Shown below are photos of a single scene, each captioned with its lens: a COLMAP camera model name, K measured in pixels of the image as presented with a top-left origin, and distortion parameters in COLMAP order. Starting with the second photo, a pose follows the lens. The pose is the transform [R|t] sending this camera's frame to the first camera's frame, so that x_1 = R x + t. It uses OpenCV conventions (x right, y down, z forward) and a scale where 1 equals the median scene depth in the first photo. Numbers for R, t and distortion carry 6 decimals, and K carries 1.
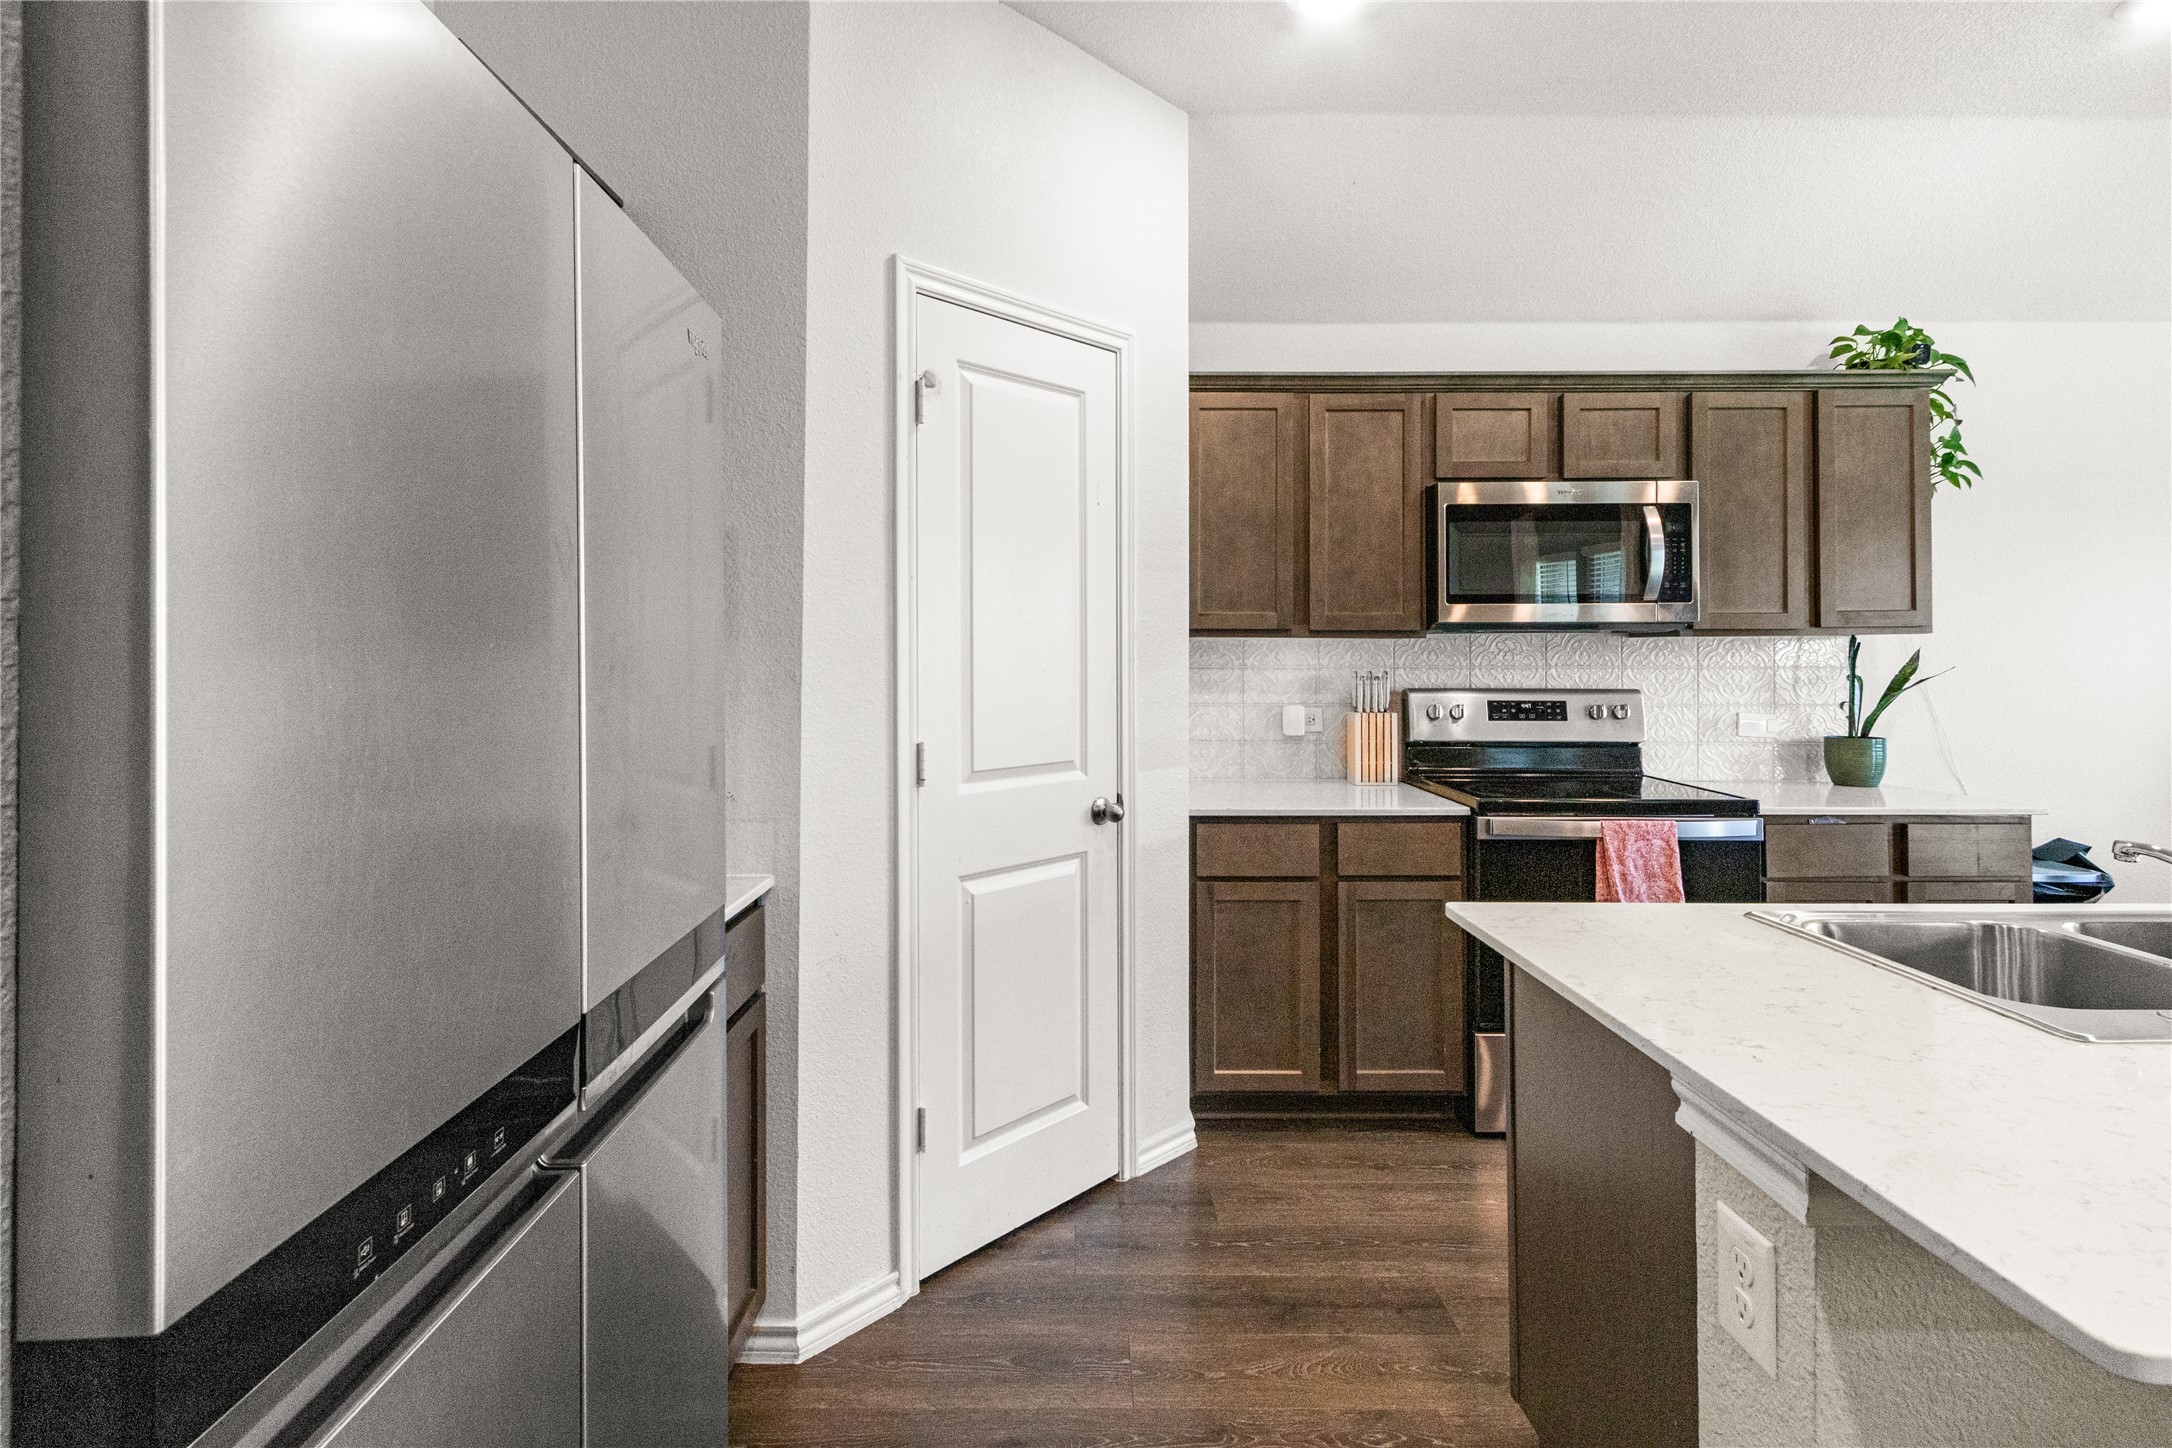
lens RADIAL K [[1032.9, 0, 1082.4], [0, 1032.9, 687.8], [0, 0, 1]] dist [0.000844, 0.000037]
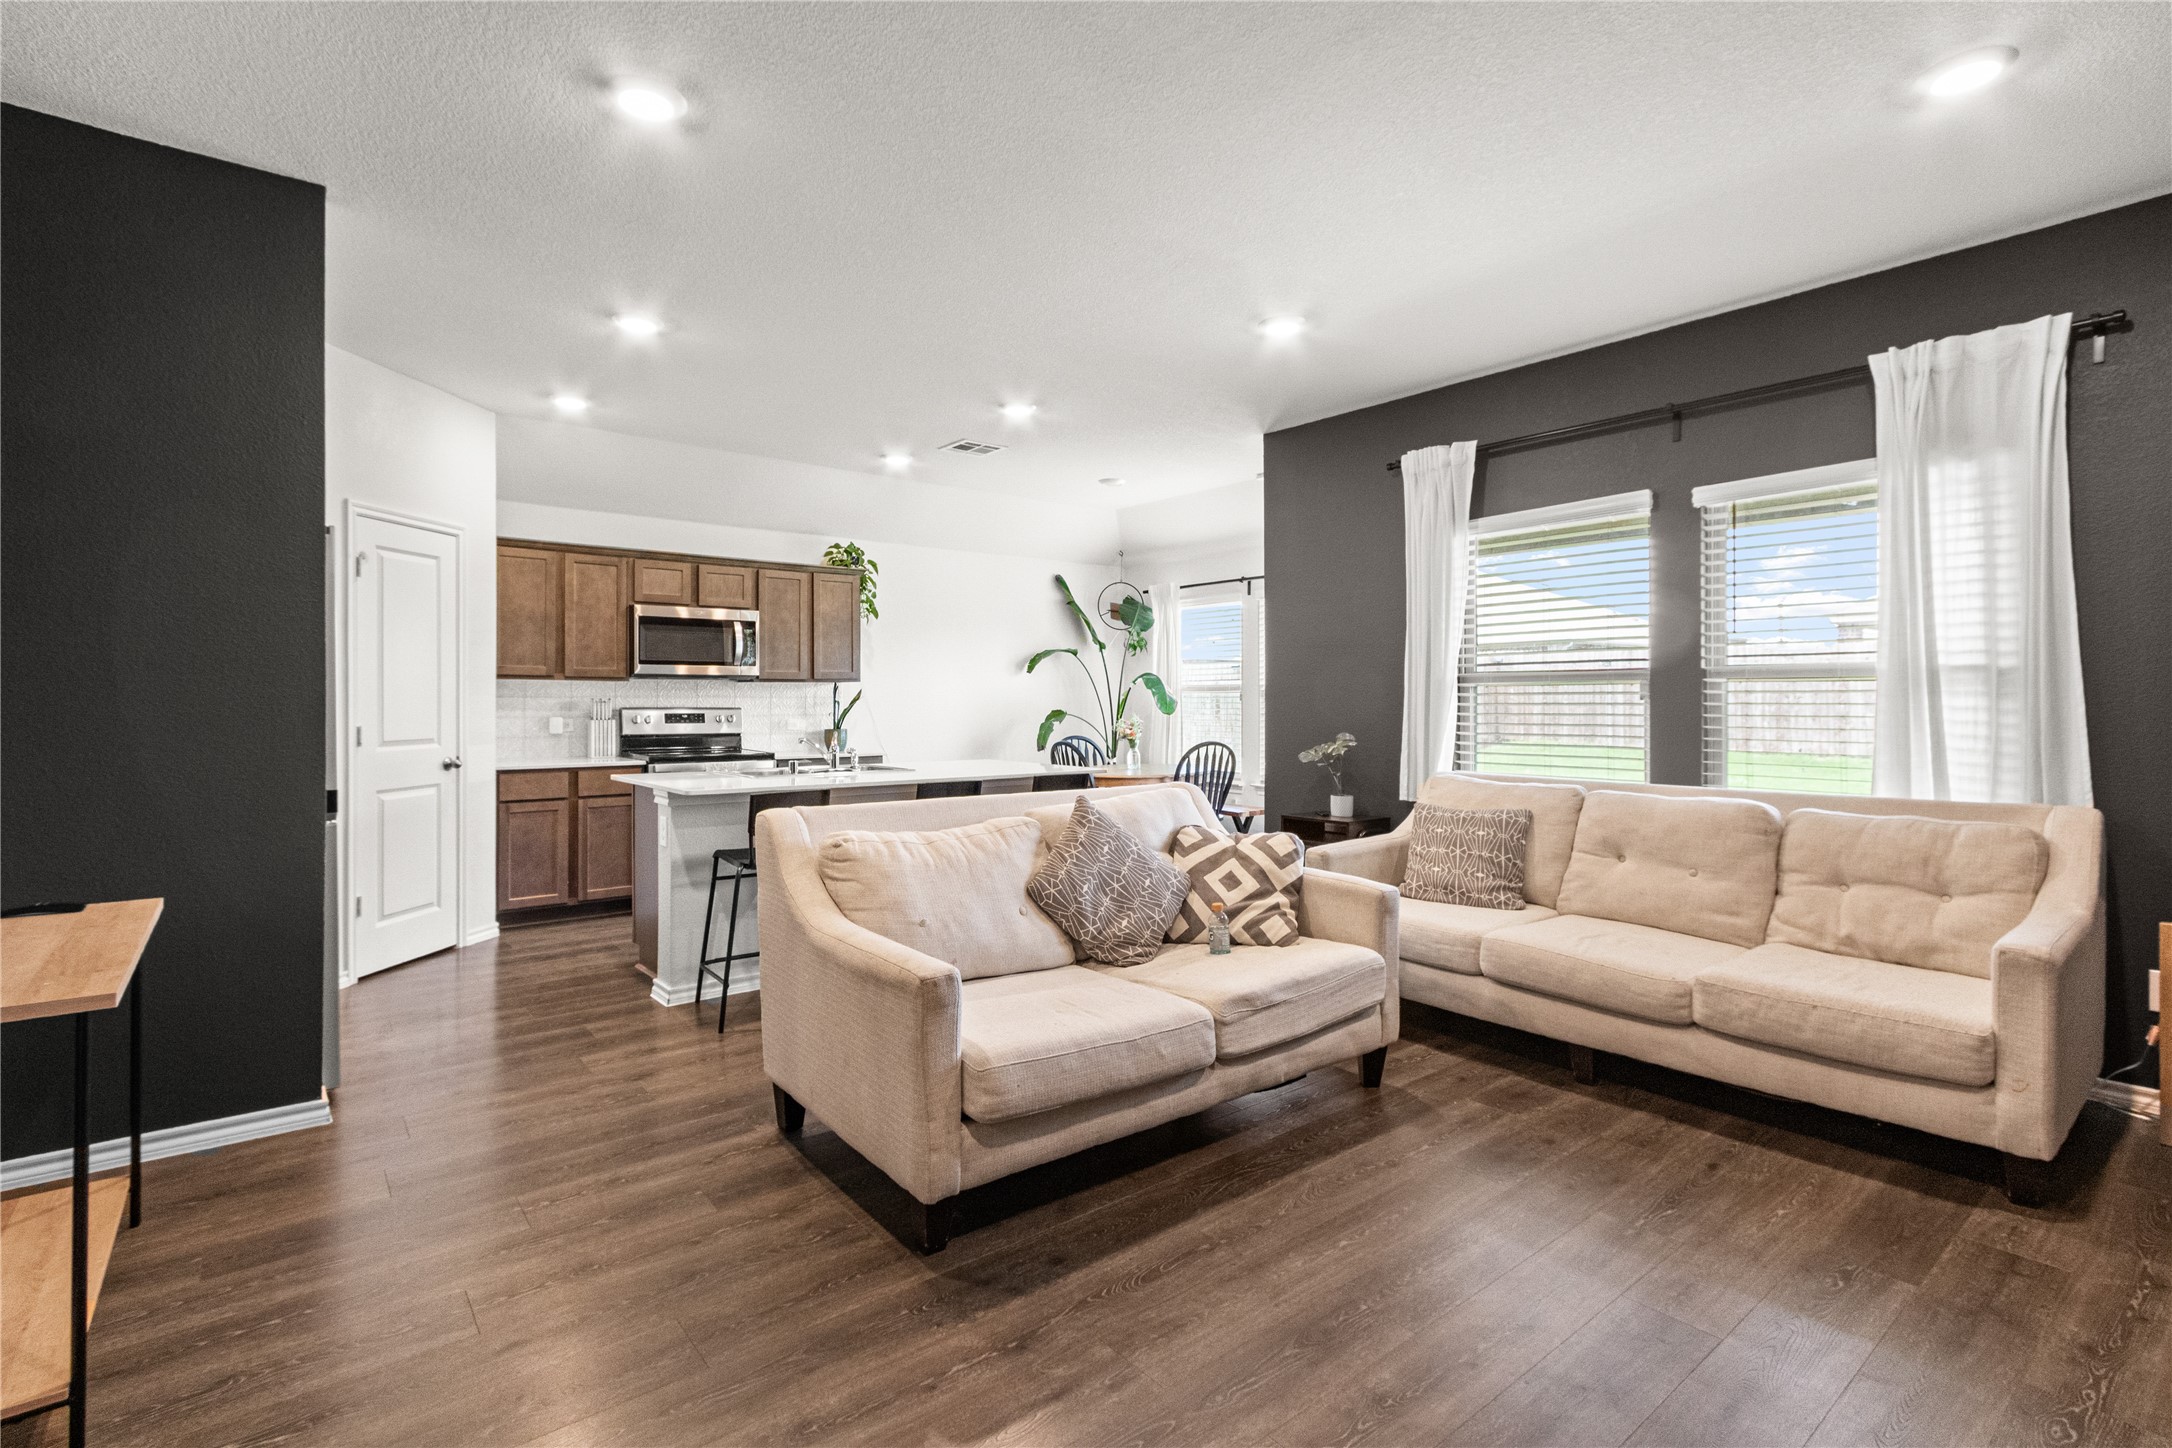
lens RADIAL K [[1032.9, 0, 1082.4], [0, 1032.9, 687.8], [0, 0, 1]] dist [0.000844, 0.000037]
pose [[0.789929, 0.010406, 0.613110, -0.201422], [0.016635, 0.999124, -0.038390, 0.056876], [-0.612973, 0.040525, 0.789064, -1.129098]]
